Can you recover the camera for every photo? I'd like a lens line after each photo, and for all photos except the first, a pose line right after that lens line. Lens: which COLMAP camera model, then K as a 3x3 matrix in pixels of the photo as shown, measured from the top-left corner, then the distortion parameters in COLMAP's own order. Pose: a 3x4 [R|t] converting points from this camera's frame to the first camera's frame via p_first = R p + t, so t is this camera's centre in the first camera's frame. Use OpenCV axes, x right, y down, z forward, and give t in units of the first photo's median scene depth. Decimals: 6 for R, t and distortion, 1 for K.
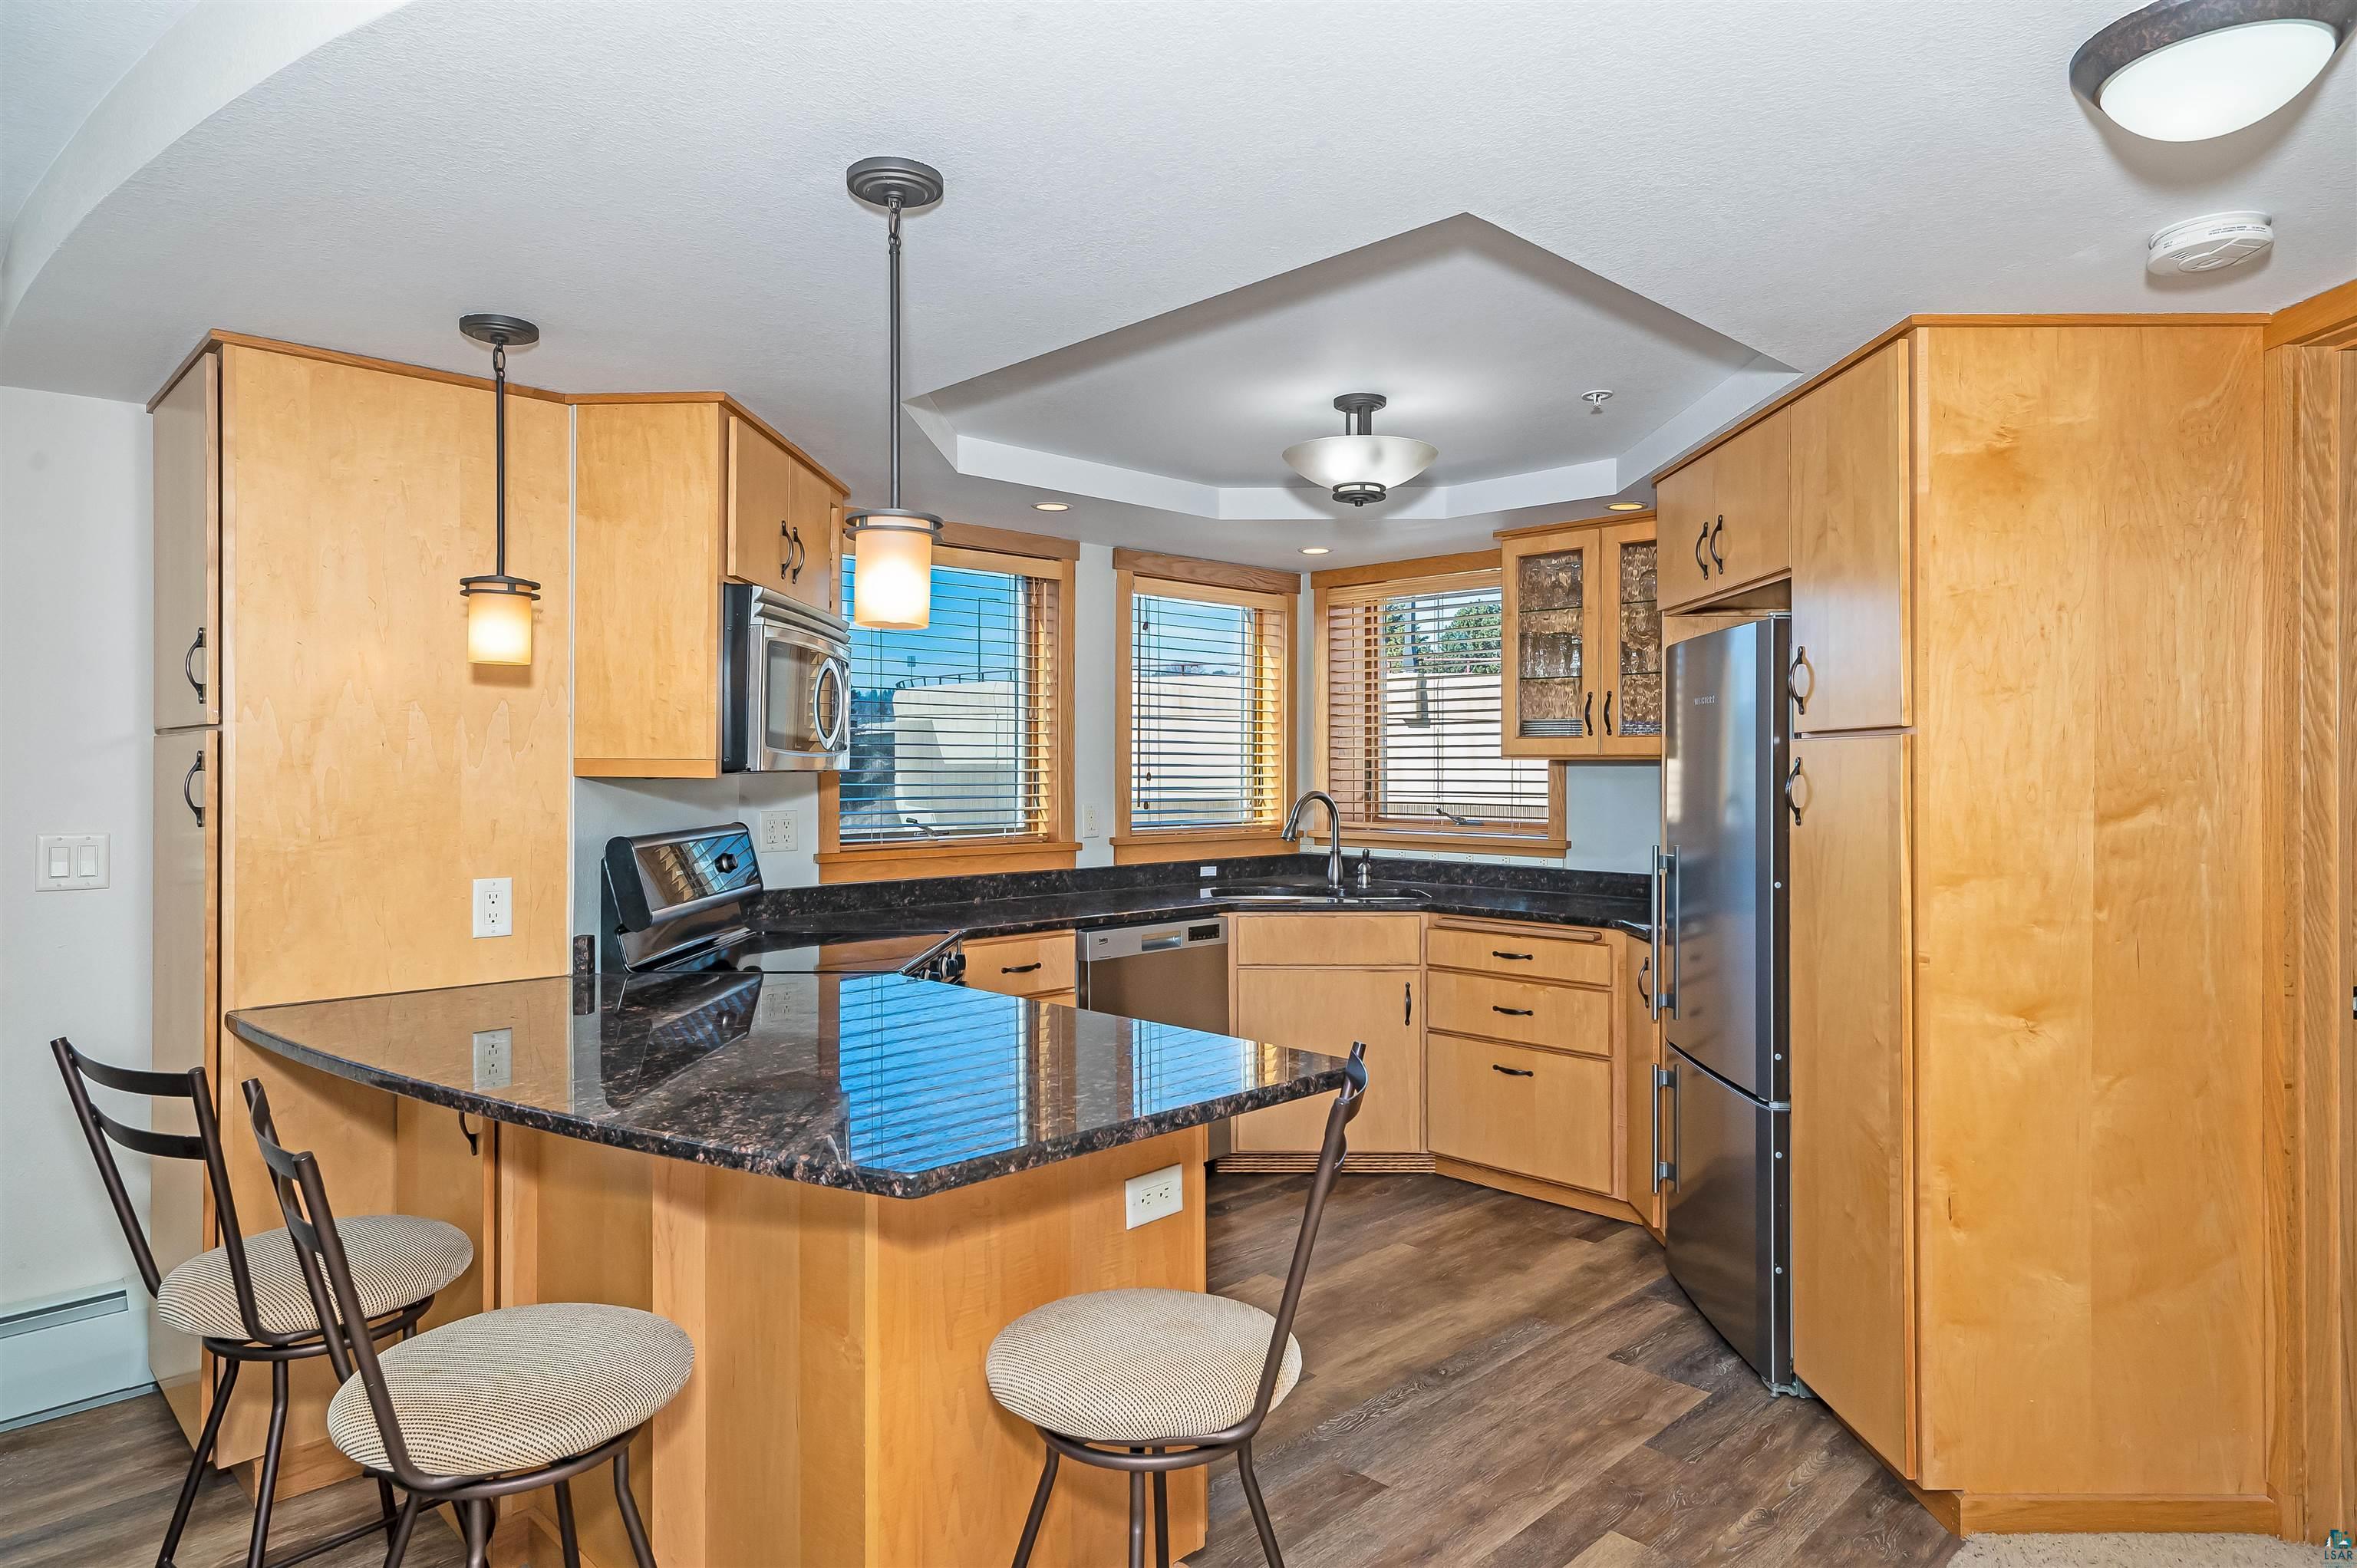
lens RADIAL K [[1360.5, 0, 1185.1], [0, 1360.5, 776.2], [0, 0, 1]] dist [0.003403, 0.000259]
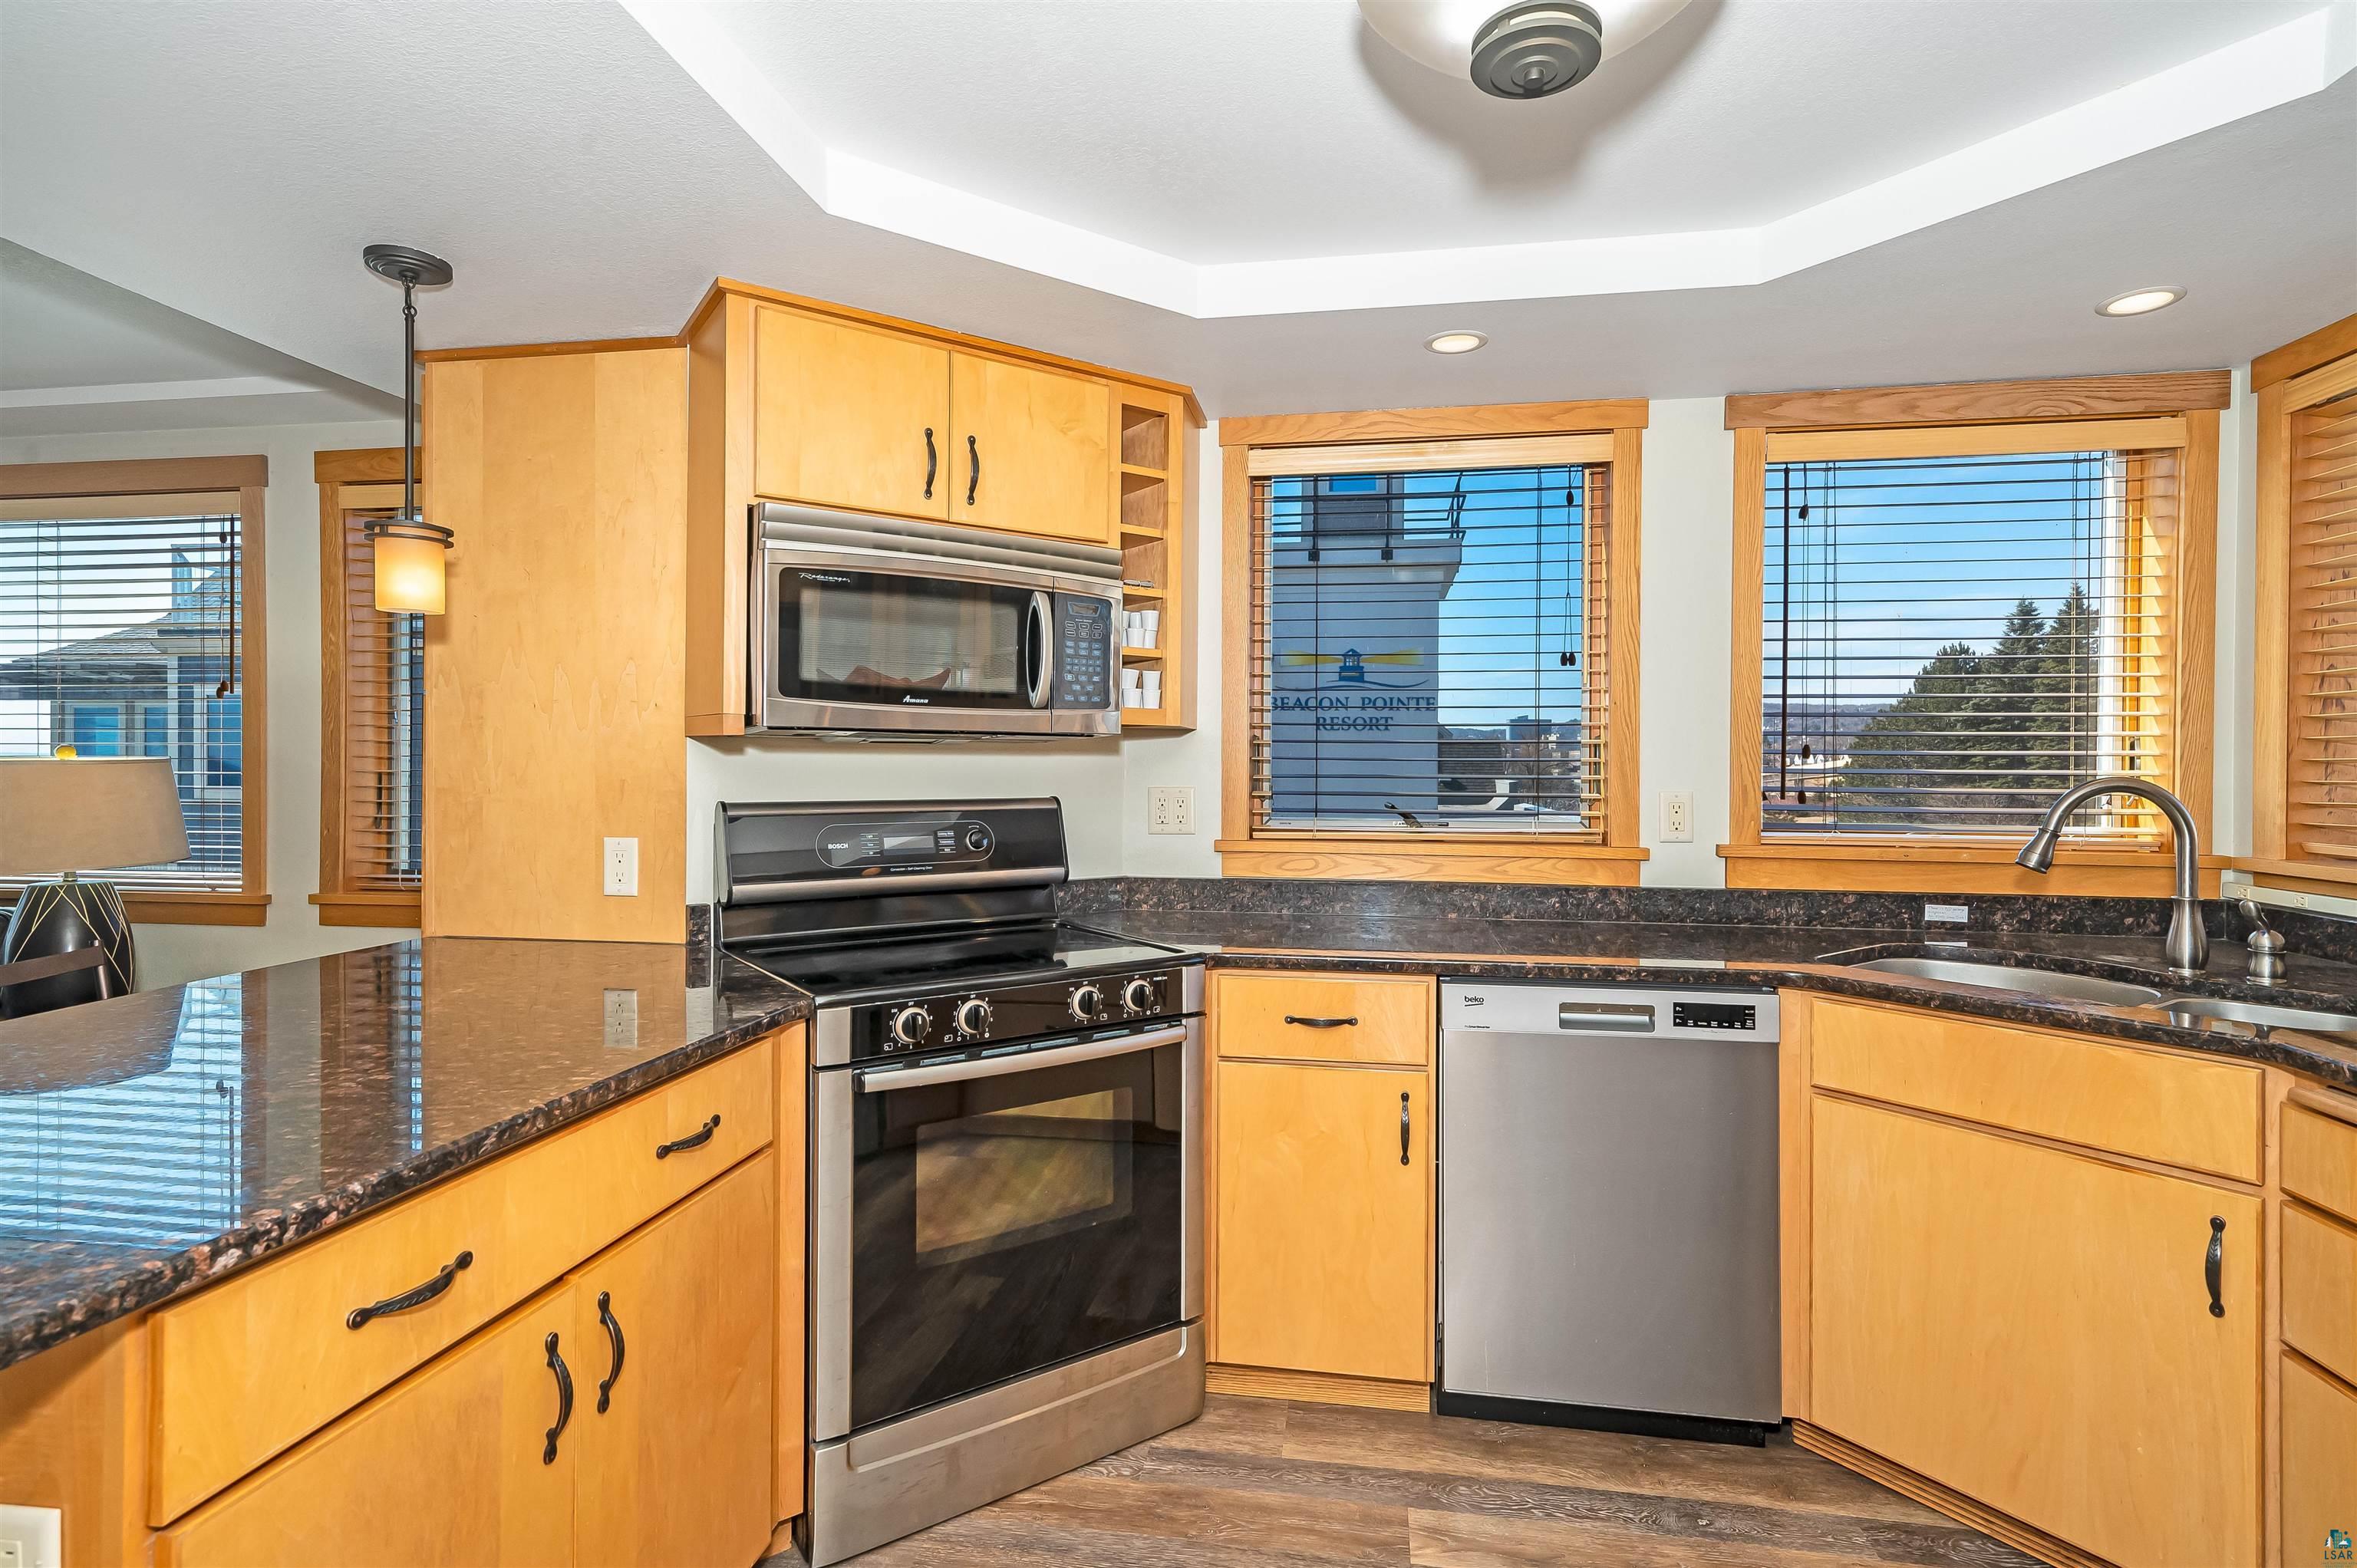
lens RADIAL K [[1165.2, 0, 1174.5], [0, 1165.2, 770.8], [0, 0, 1]] dist [0.003339, 0.000425]
pose [[0.585309, 0.007105, -0.810780, 0.263264], [-0.008793, 0.999958, 0.002416, 0.011673], [0.810763, 0.005715, 0.585347, 0.497557]]
